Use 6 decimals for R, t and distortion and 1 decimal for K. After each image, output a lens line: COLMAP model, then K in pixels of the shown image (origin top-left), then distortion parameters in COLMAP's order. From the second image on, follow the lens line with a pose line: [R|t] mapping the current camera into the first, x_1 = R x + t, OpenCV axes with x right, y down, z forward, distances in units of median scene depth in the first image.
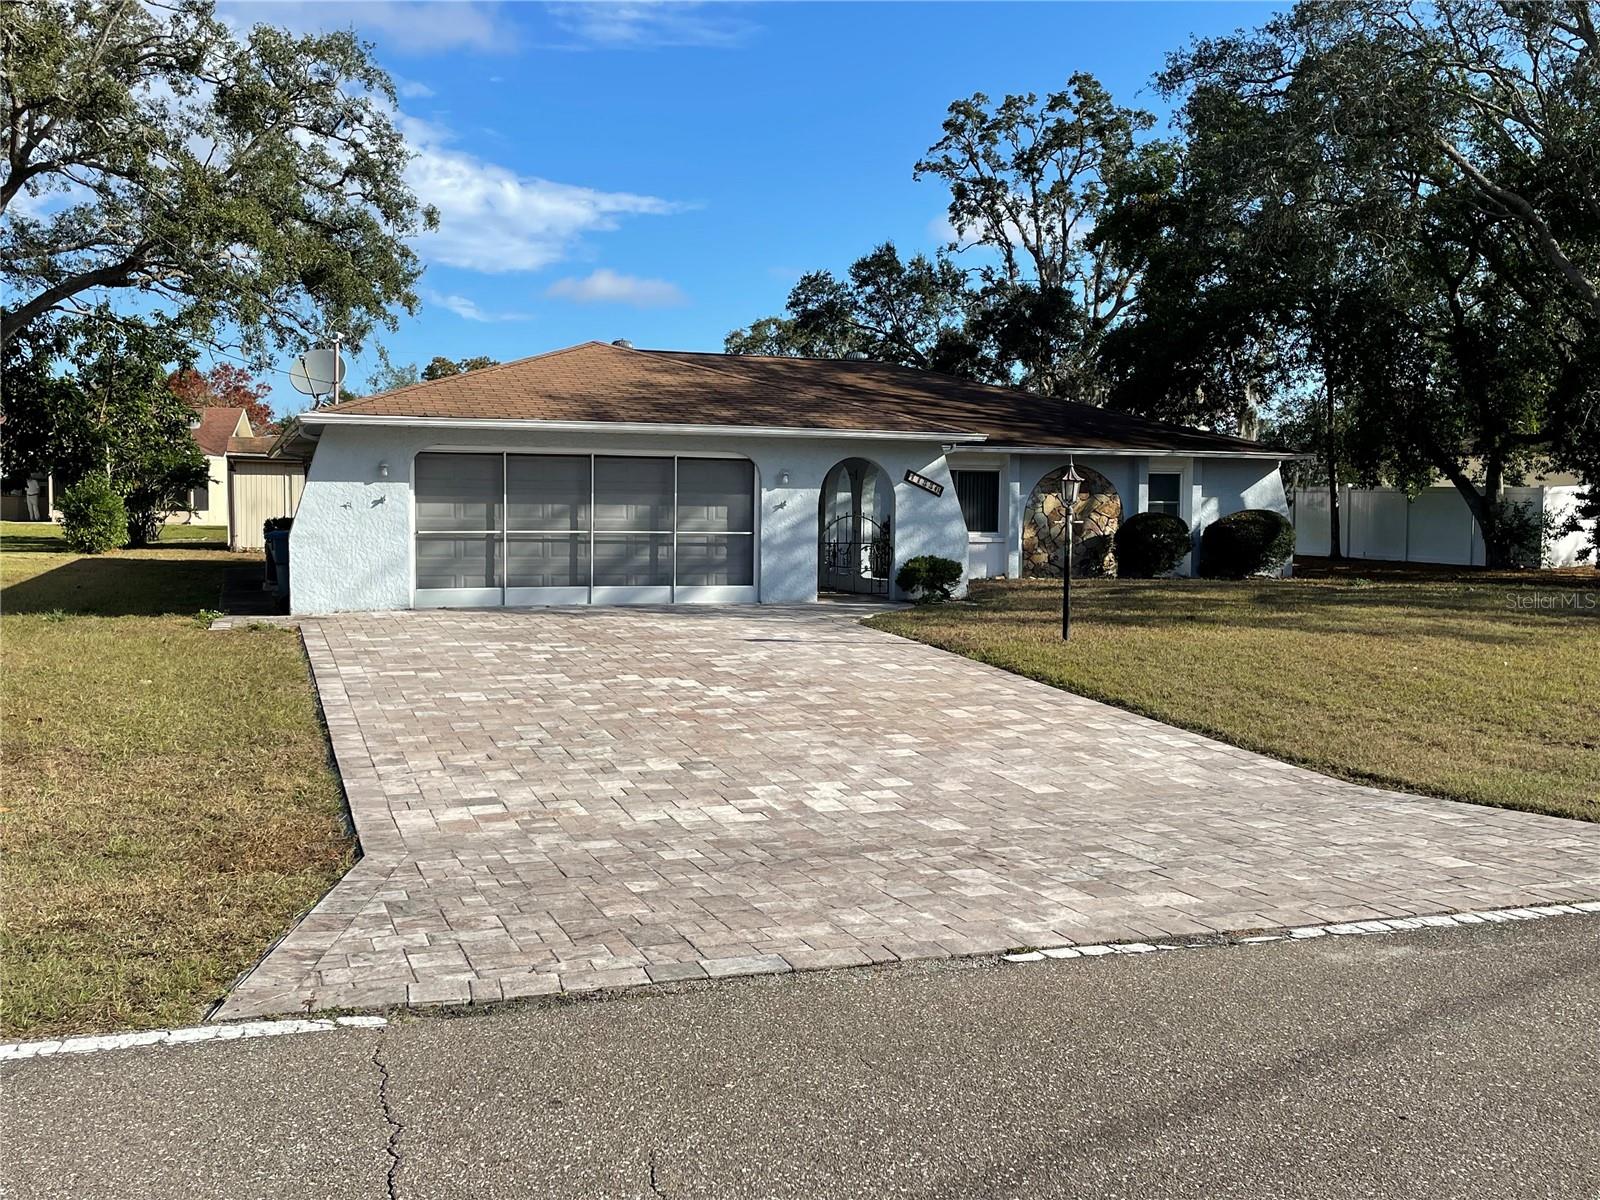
lens RADIAL K [[1548.7, 0, 799.5], [0, 1548.7, 595.4], [0, 0, 1]] dist [0.046765, 0.000000]
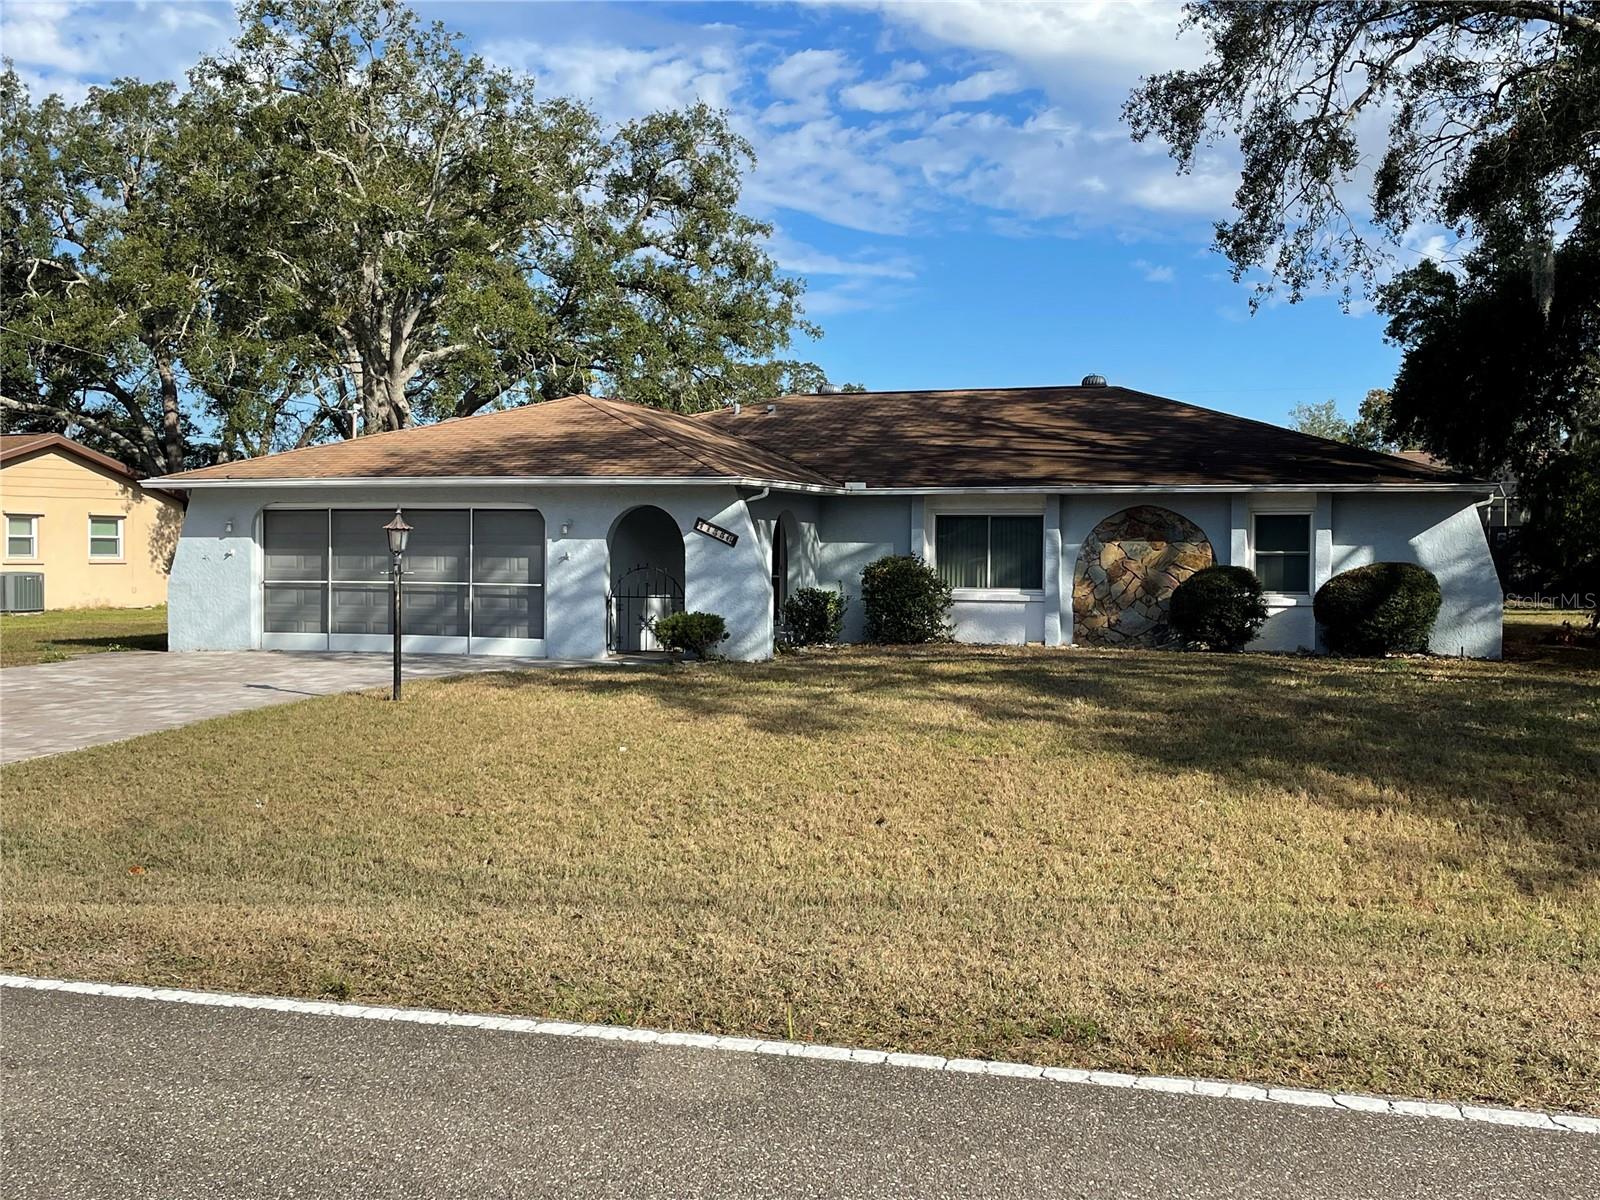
lens RADIAL K [[1767.6, 0, 800.1], [0, 1767.6, 599.8], [0, 0, 1]] dist [-0.013651, 0.000000]
pose [[0.772769, 0.013152, -0.634551, 0.794601], [-0.035669, 0.999105, -0.022730, -0.011541], [0.633685, 0.040199, 0.772546, 0.243060]]
